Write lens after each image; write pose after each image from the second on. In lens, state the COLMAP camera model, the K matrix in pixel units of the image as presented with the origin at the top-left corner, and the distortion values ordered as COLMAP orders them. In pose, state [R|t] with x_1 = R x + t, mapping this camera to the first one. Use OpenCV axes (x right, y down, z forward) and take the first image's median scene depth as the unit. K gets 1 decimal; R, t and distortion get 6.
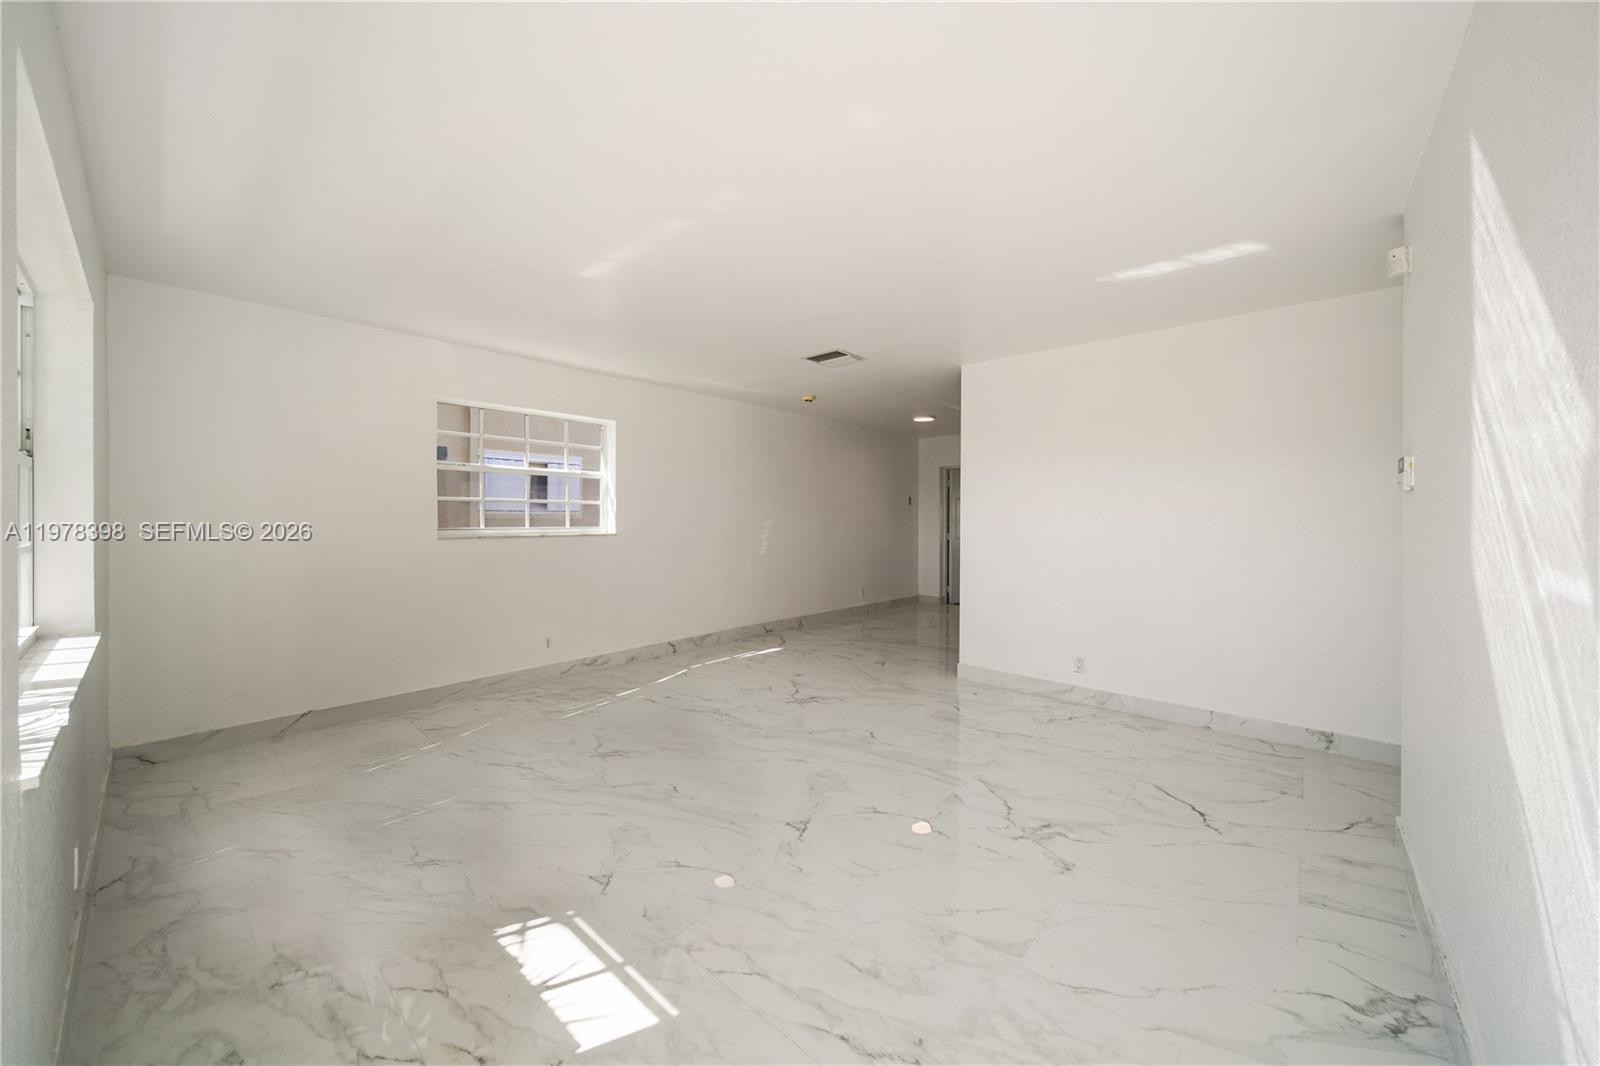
lens RADIAL K [[564.9, 0, 789.1], [0, 564.9, 524.7], [0, 0, 1]] dist [-0.000533, -0.000872]
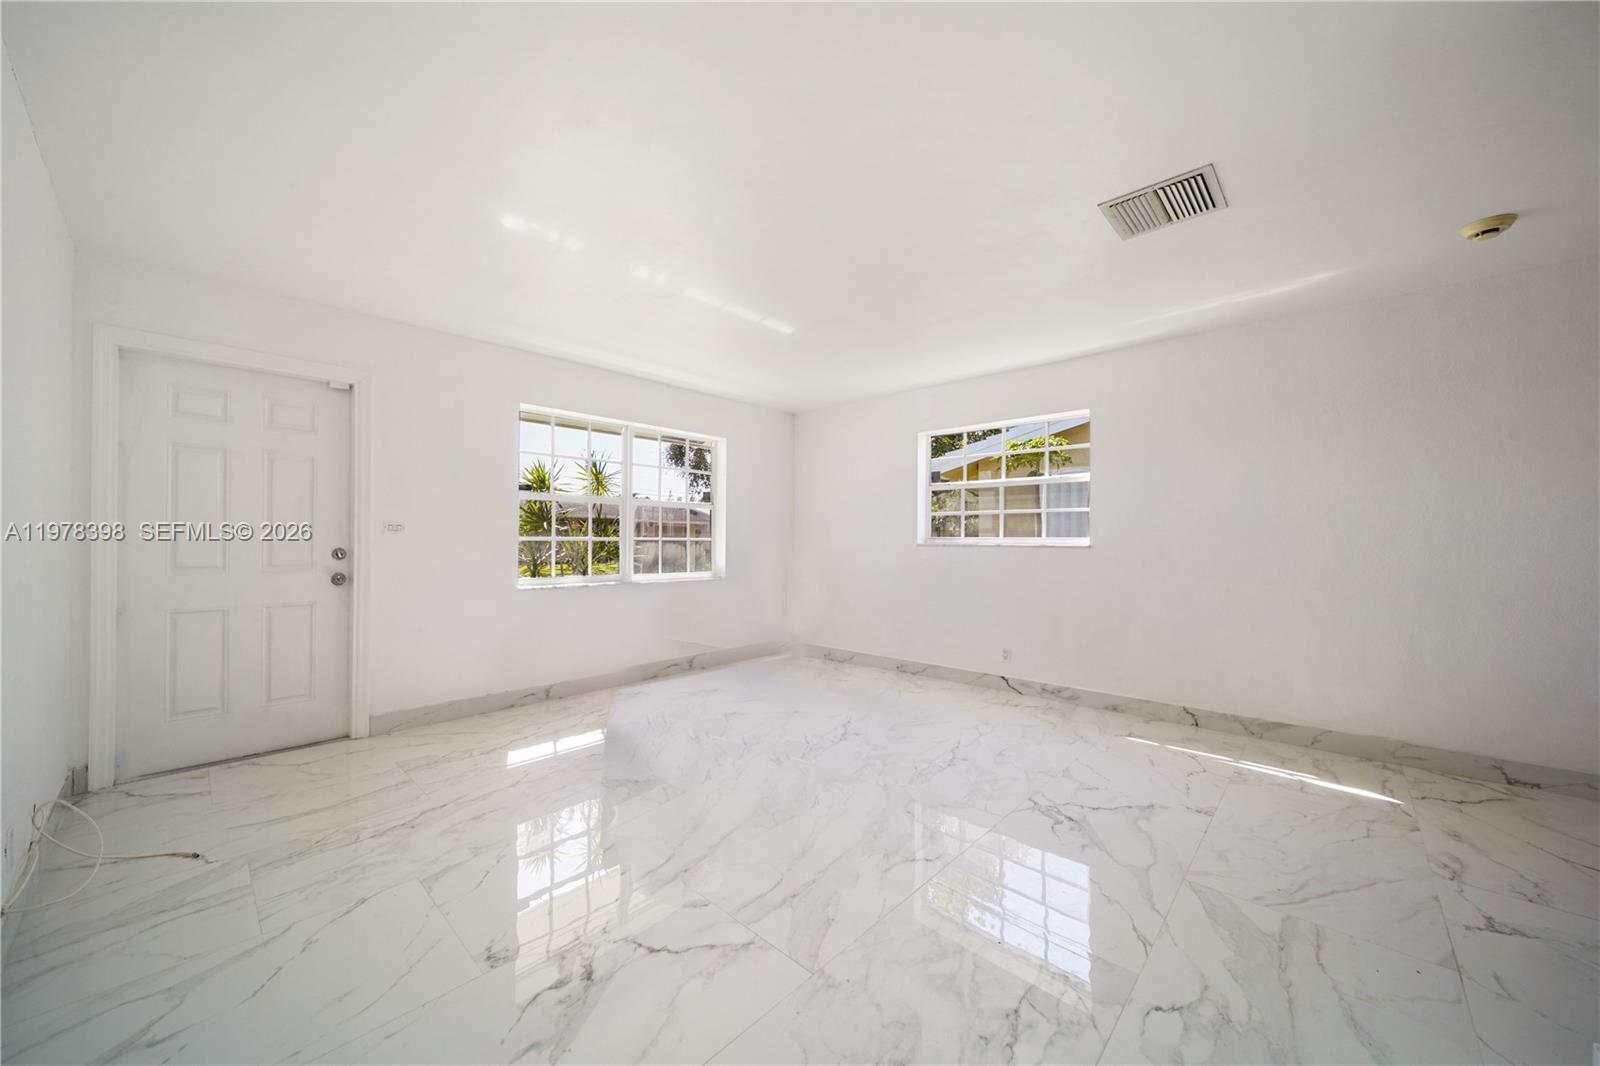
lens RADIAL K [[564.9, 0, 793.9], [0, 564.9, 537.4], [0, 0, 1]] dist [-0.000533, -0.000872]
pose [[-0.003886, -0.009678, -0.999946, 0.936138], [-0.016659, 0.999815, -0.009612, 0.033821], [0.999854, 0.016621, -0.004046, 1.045528]]
